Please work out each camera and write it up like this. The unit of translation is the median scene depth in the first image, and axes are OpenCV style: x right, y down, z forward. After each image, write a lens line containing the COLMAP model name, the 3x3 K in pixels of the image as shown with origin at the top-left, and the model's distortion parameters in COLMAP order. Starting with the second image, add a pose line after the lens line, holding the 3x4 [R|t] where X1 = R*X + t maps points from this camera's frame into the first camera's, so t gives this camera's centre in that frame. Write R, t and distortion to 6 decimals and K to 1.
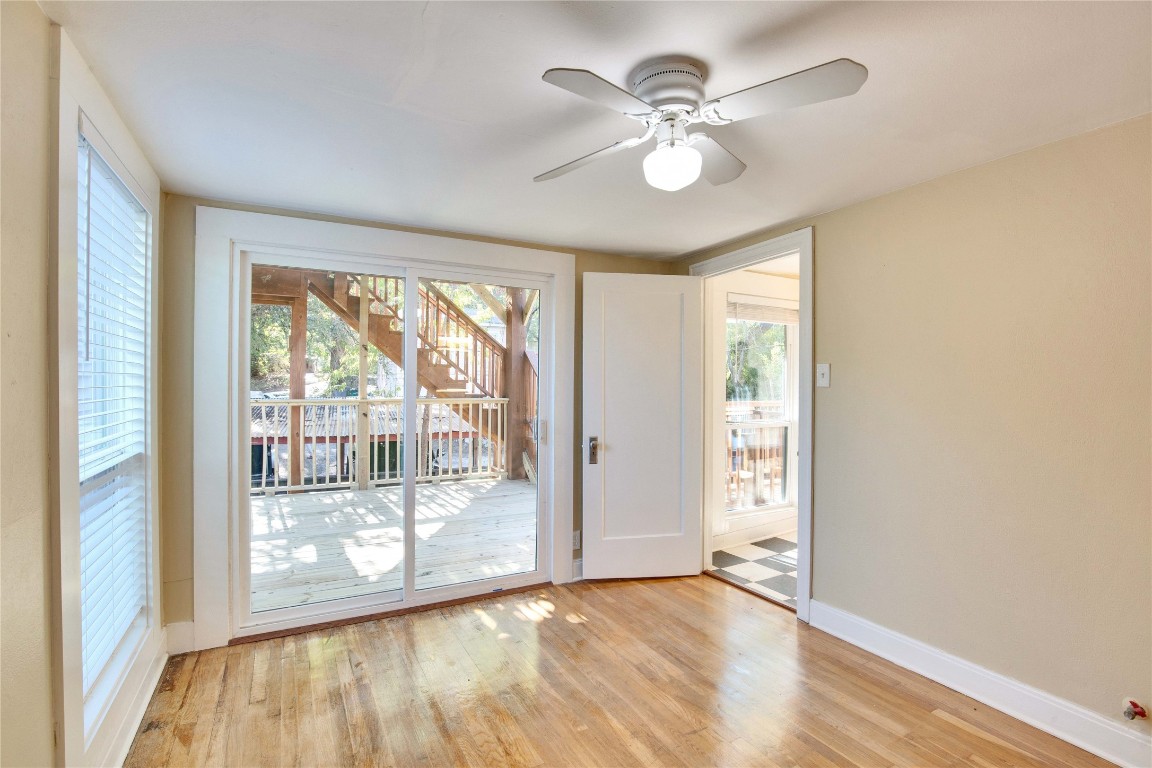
lens RADIAL K [[539.3, 0, 576.0], [0, 539.3, 384.0], [0, 0, 1]] dist [-0.033304, 0.009790]
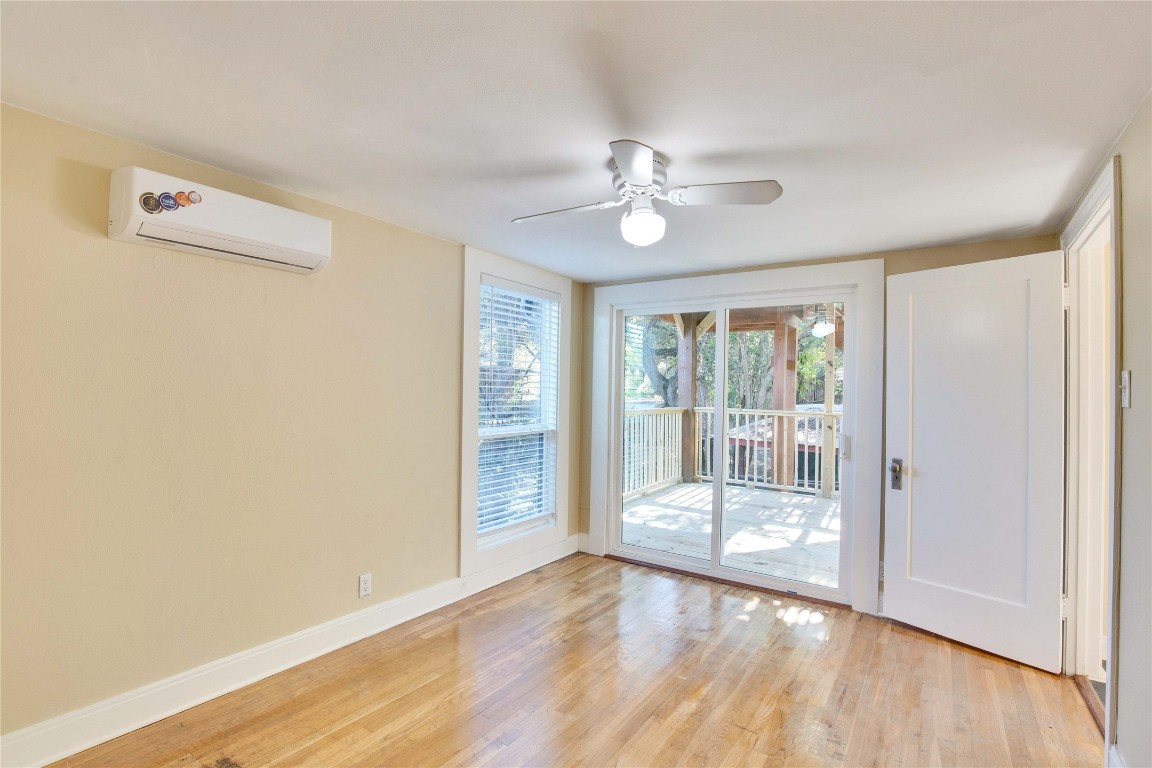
lens RADIAL K [[547.3, 0, 576.0], [0, 547.3, 384.0], [0, 0, 1]] dist [-0.033121, 0.009986]
pose [[0.460554, -0.006038, -0.887611, 0.593458], [-0.019238, 0.999674, -0.016783, -0.000044], [0.887423, 0.024806, 0.460287, 0.116957]]
